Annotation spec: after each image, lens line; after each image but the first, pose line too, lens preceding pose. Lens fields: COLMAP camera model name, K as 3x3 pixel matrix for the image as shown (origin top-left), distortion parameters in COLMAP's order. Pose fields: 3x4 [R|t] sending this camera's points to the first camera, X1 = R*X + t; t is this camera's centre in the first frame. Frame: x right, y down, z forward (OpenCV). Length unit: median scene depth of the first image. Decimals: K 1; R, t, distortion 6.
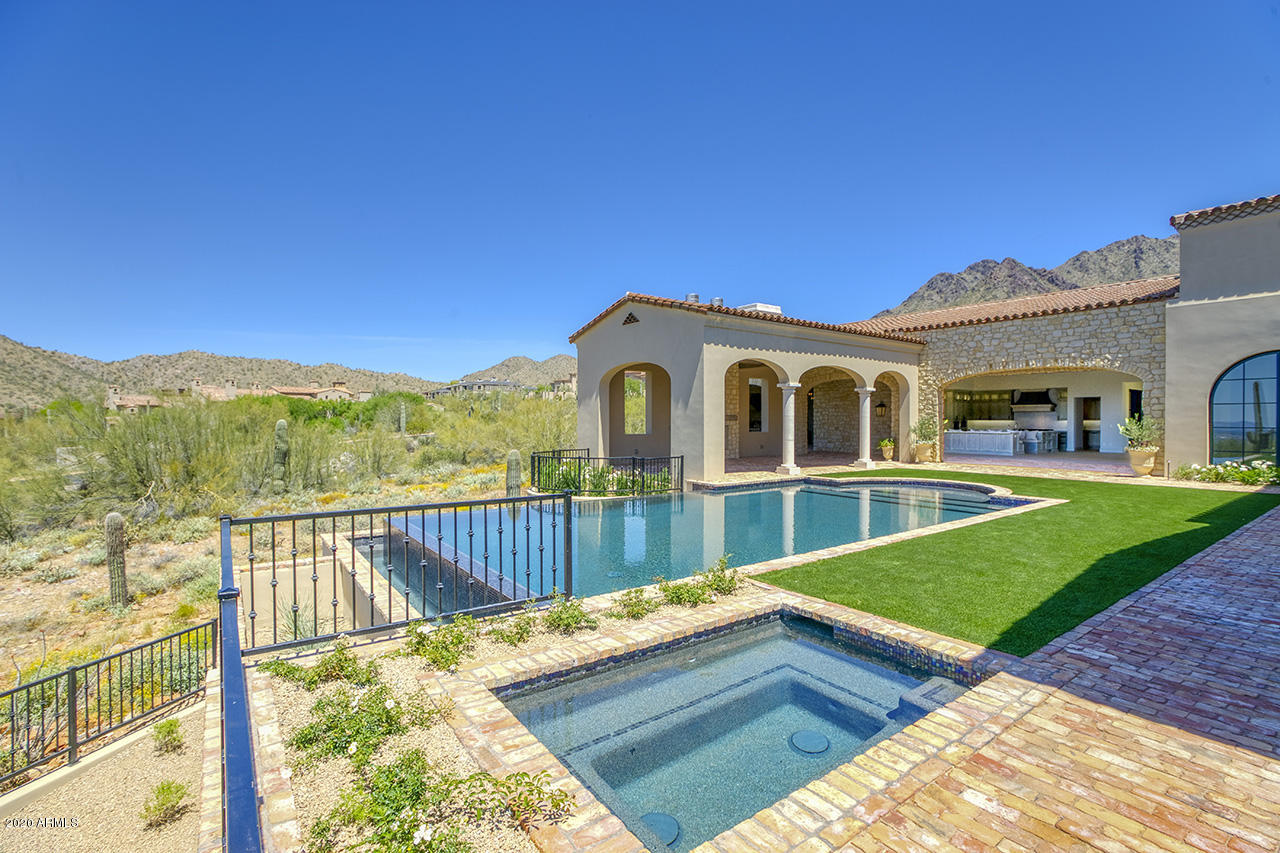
lens RADIAL K [[593.1, 0, 642.2], [0, 593.1, 422.1], [0, 0, 1]] dist [-0.019077, 0.000169]
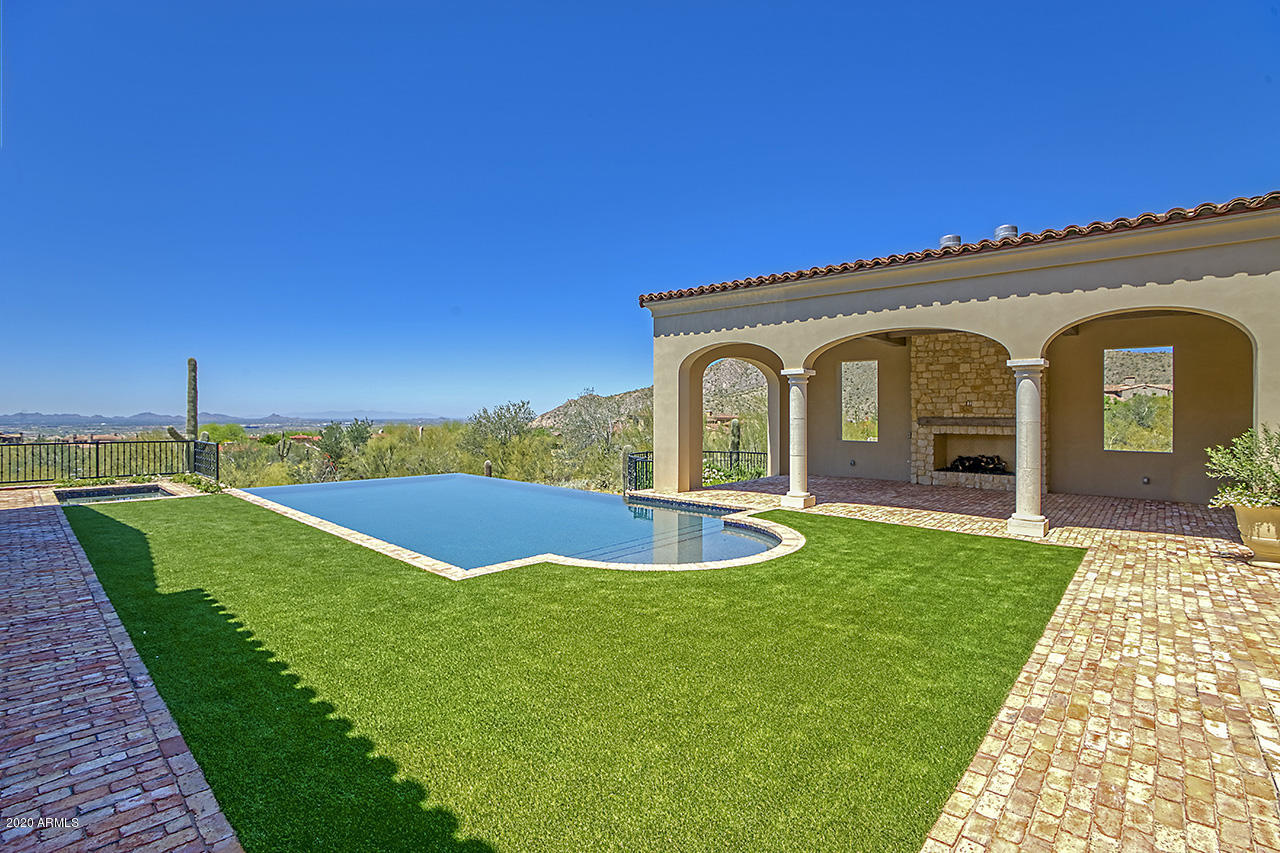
lens RADIAL K [[593.1, 0, 638.9], [0, 593.1, 421.5], [0, 0, 1]] dist [-0.019077, 0.000169]
pose [[0.217128, 0.013469, -0.976050, 0.746308], [-0.015401, 0.999828, 0.010372, -0.010281], [0.976022, 0.012780, 0.217298, 0.596739]]
